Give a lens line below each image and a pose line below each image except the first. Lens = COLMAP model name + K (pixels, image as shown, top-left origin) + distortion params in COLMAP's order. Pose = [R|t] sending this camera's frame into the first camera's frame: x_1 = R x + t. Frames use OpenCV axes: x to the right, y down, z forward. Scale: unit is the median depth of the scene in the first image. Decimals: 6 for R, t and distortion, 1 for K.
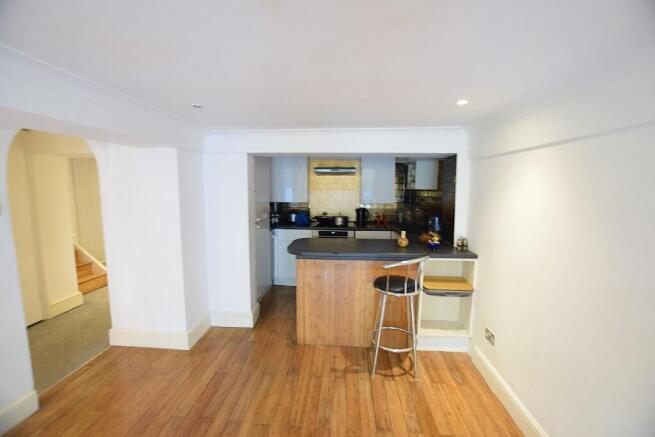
lens RADIAL K [[290.0, 0, 328.6], [0, 290.0, 219.2], [0, 0, 1]] dist [-0.029695, 0.001696]
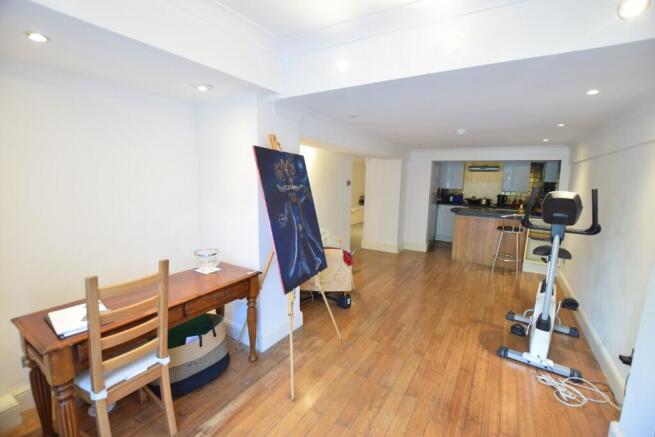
lens RADIAL K [[290.0, 0, 328.9], [0, 290.0, 219.5], [0, 0, 1]] dist [-0.029695, 0.001696]
pose [[0.882284, 0.077893, -0.464229, 0.029069], [-0.066635, 0.996950, 0.040636, 0.093805], [0.465978, -0.004919, 0.884783, -0.735898]]
